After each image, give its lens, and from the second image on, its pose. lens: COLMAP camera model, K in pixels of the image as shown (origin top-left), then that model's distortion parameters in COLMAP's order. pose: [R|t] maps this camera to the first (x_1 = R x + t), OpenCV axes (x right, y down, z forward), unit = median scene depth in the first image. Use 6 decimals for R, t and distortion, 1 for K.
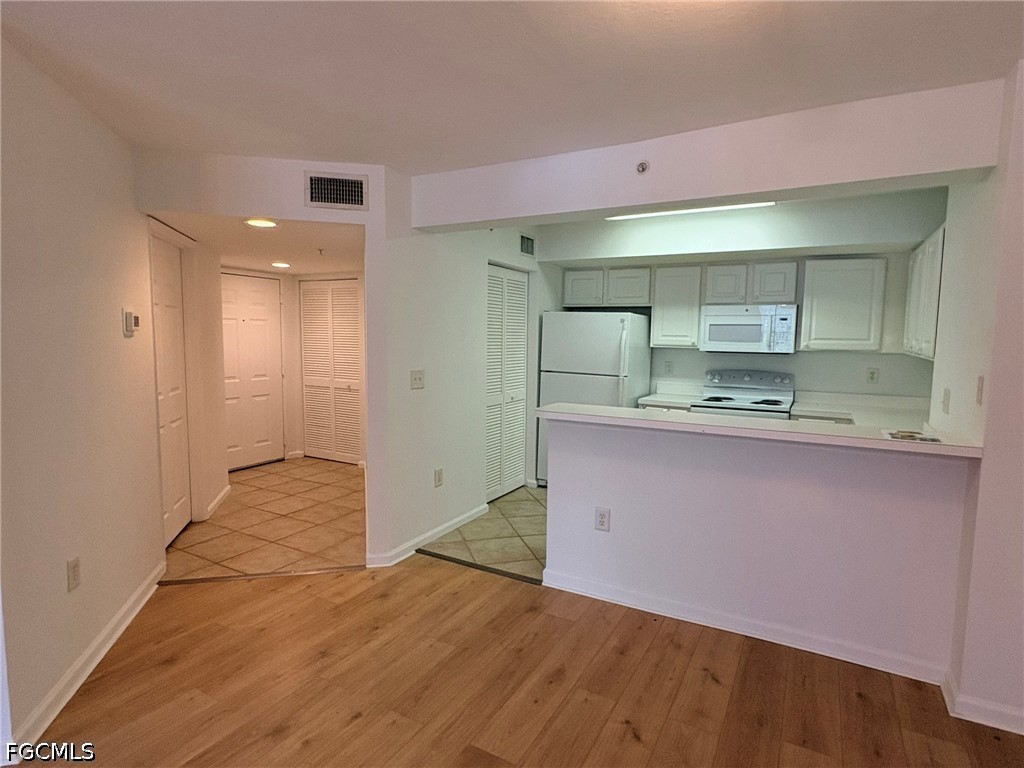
lens RADIAL K [[548.8, 0, 512.0], [0, 548.8, 384.0], [0, 0, 1]] dist [0.002943, 0.000471]
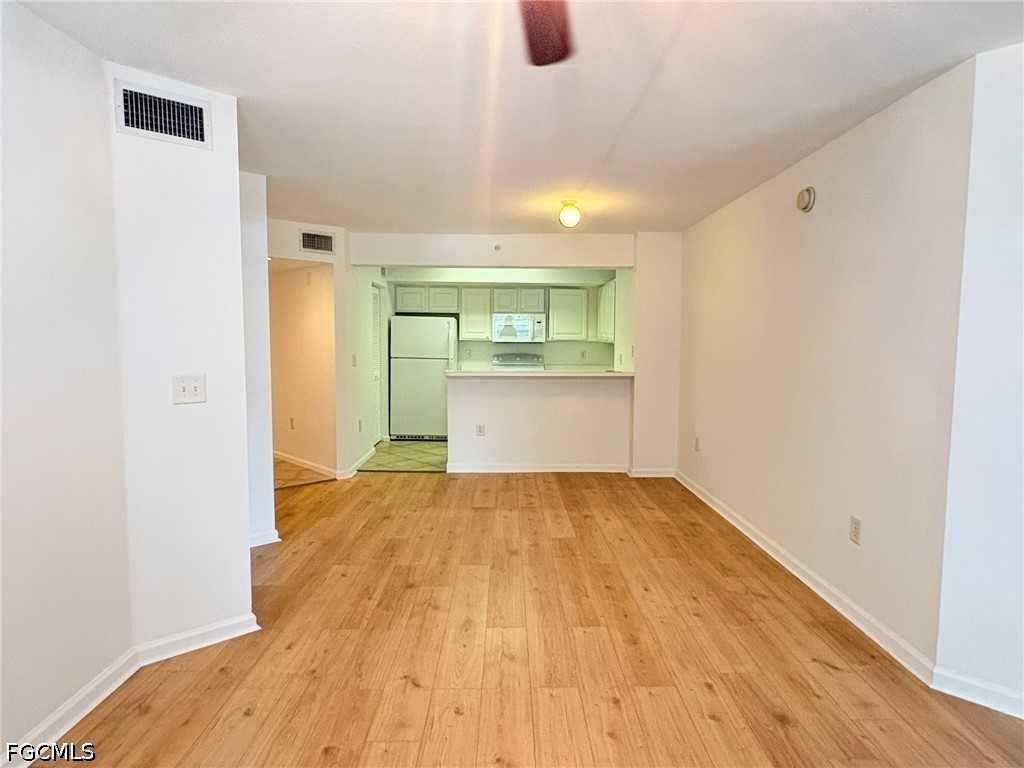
lens RADIAL K [[589.9, 0, 512.0], [0, 589.9, 384.0], [0, 0, 1]] dist [-0.001255, -0.000424]
pose [[0.868456, -0.047388, 0.493496, -0.487896], [0.050158, 0.998712, 0.007635, 0.054403], [-0.493222, 0.018122, 0.869715, -0.541422]]
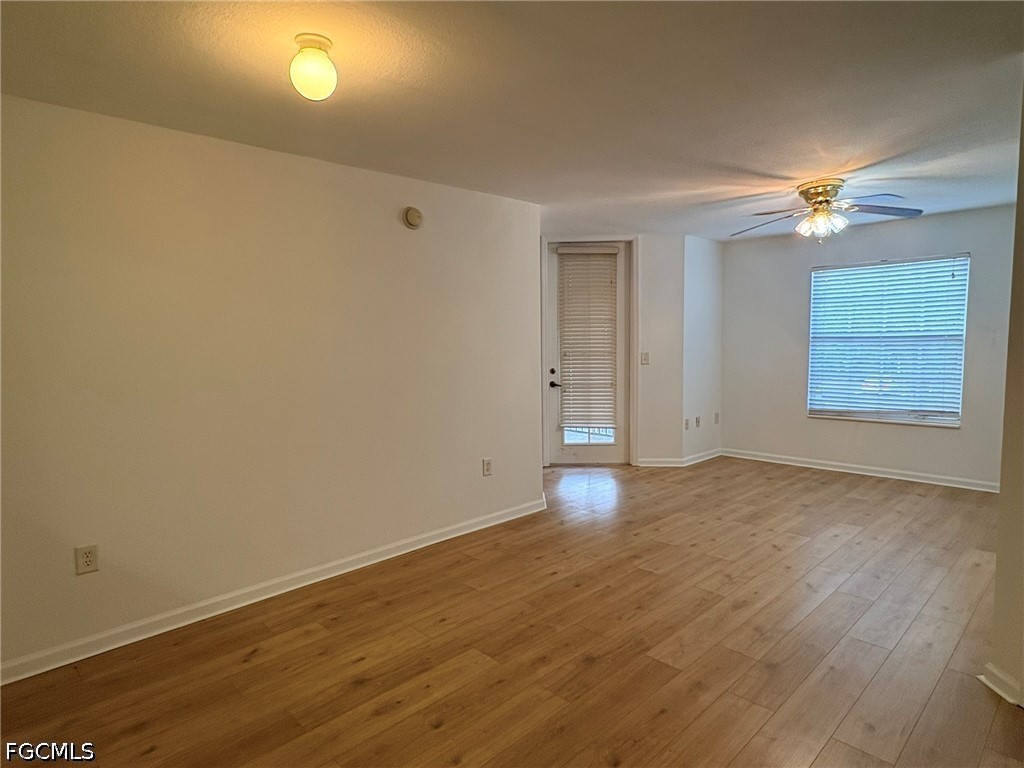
lens RADIAL K [[589.9, 0, 512.0], [0, 589.9, 384.0], [0, 0, 1]] dist [-0.001255, -0.000424]
pose [[-0.957704, -0.021473, 0.286953, -0.170632], [0.029292, 0.984757, 0.171452, -0.060575], [-0.286261, 0.172606, -0.942477, 0.698218]]
